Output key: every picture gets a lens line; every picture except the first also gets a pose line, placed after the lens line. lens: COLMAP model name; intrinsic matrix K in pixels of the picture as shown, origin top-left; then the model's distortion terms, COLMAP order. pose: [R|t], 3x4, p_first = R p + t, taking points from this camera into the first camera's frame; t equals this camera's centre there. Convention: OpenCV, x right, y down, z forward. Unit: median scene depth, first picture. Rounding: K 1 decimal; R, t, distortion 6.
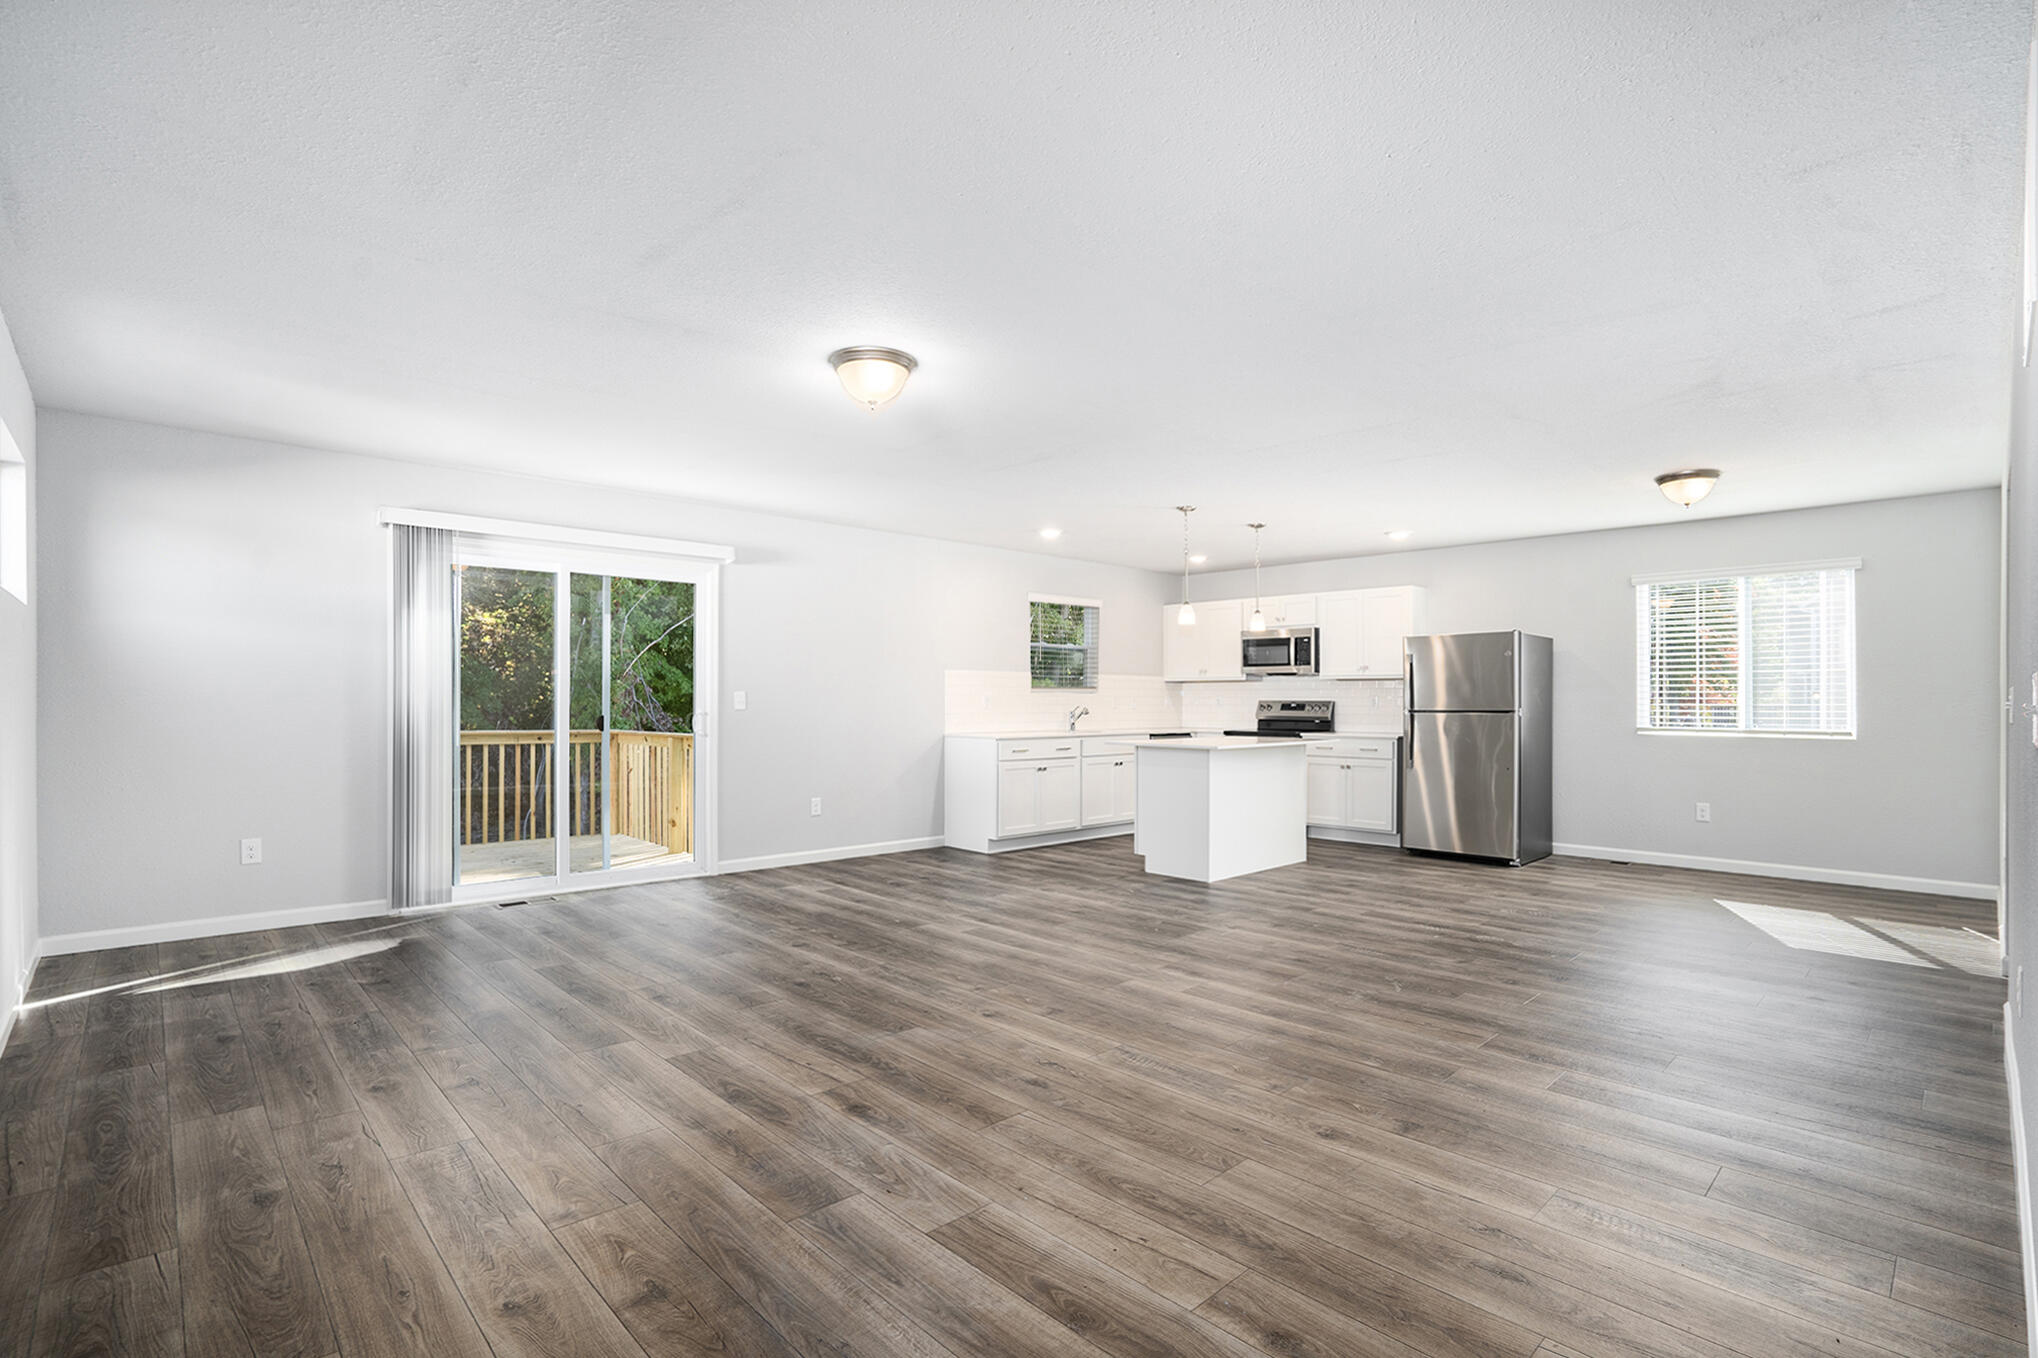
lens RADIAL K [[945.8, 0, 1007.6], [0, 945.8, 693.5], [0, 0, 1]] dist [-0.051242, 0.003111]
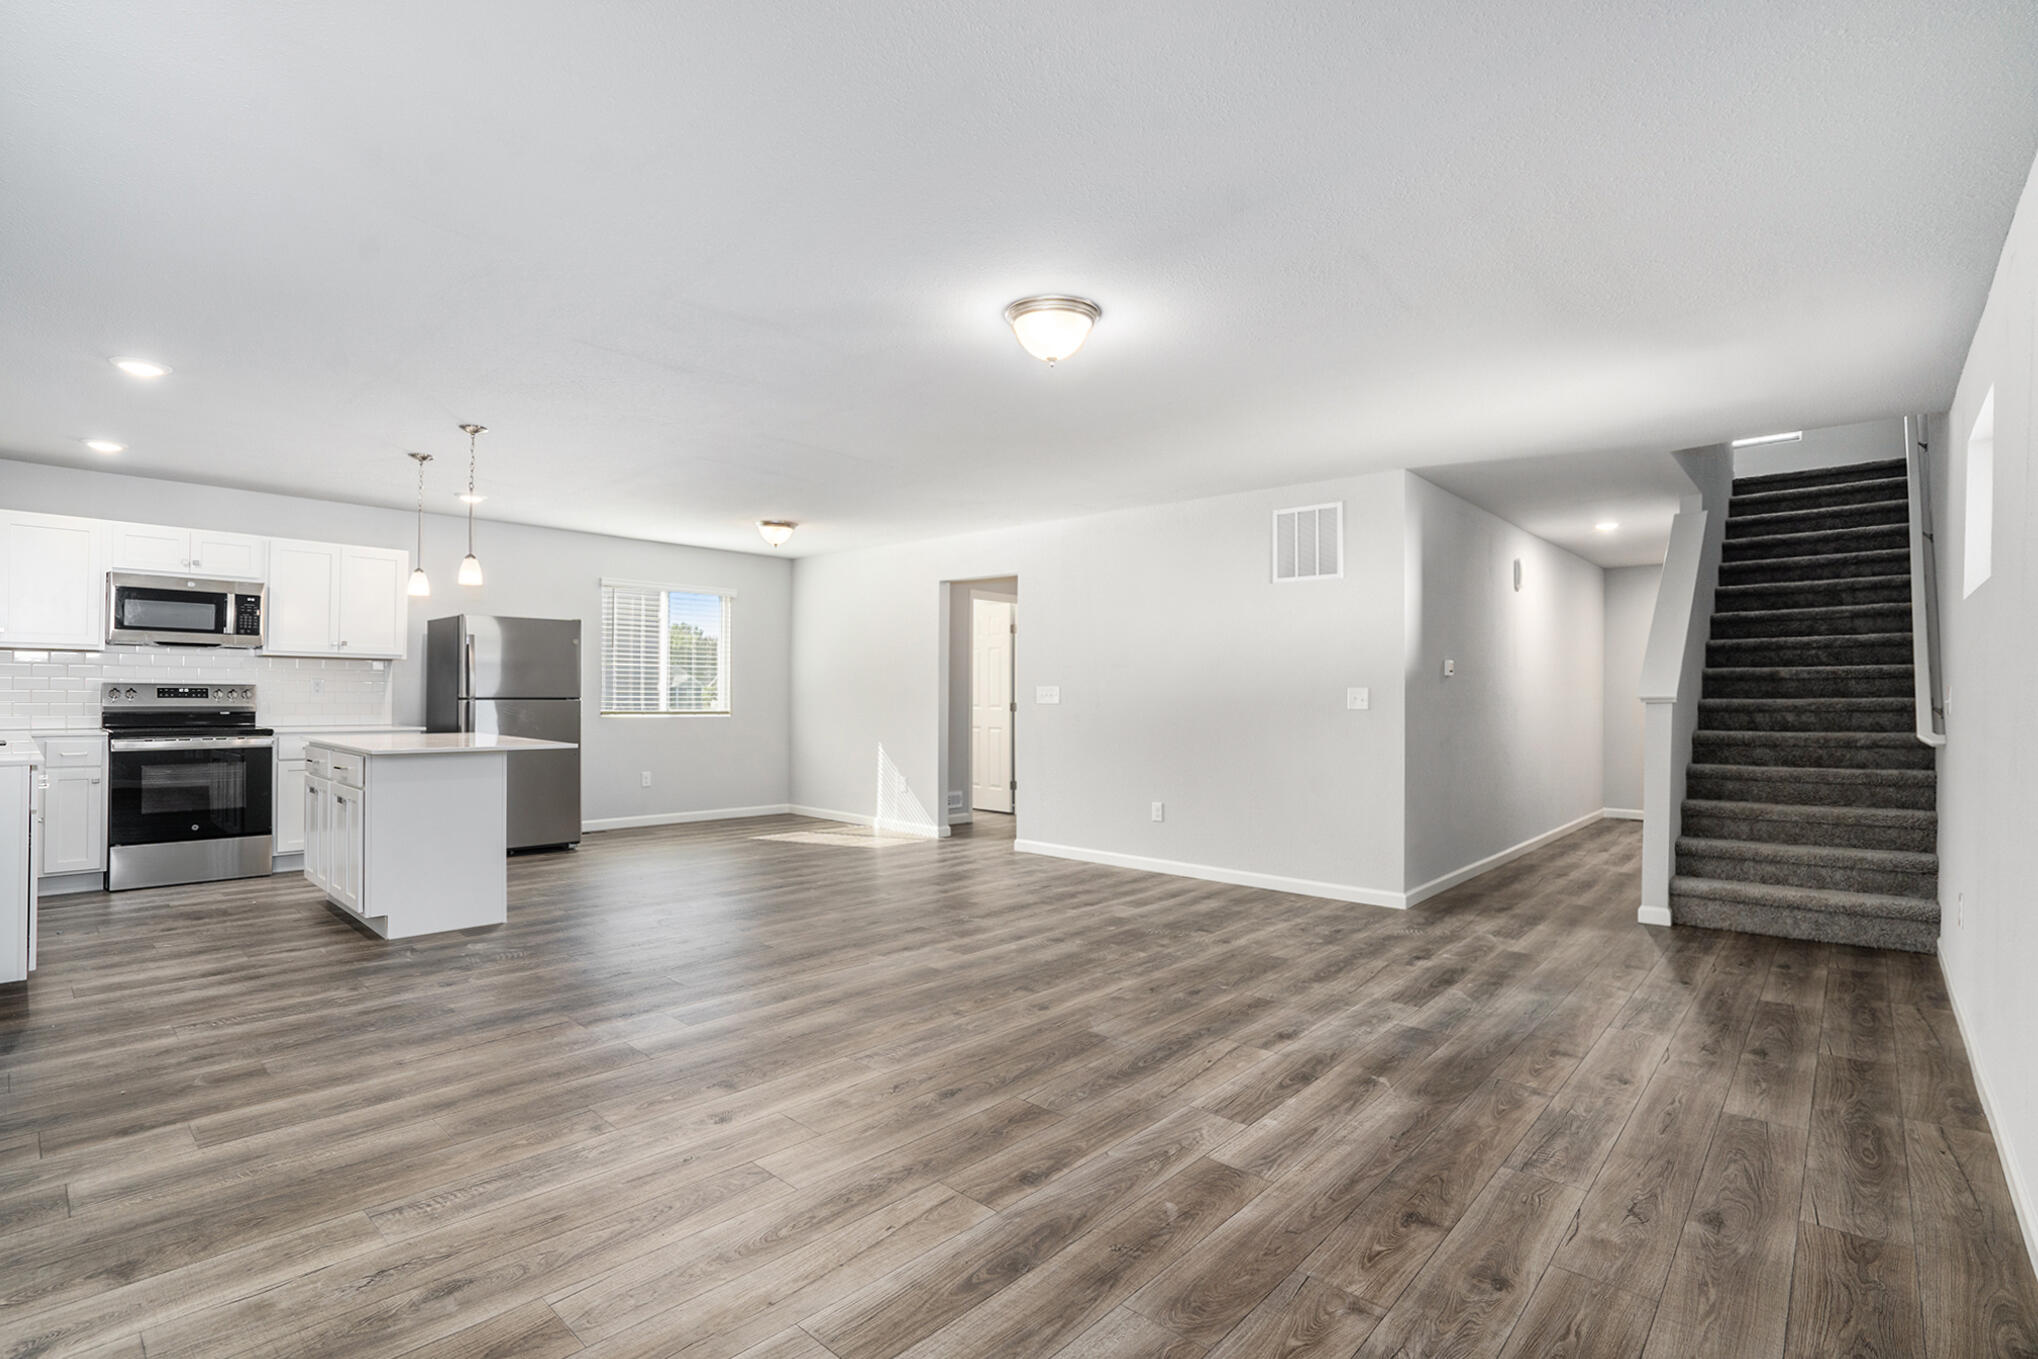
lens RADIAL K [[945.8, 0, 1067.5], [0, 945.8, 689.2], [0, 0, 1]] dist [-0.051242, 0.003111]
pose [[-0.103807, -0.002226, 0.994595, -1.133205], [-0.022050, 0.999757, -0.000064, -0.005632], [-0.994353, -0.021938, -0.103831, 1.186166]]
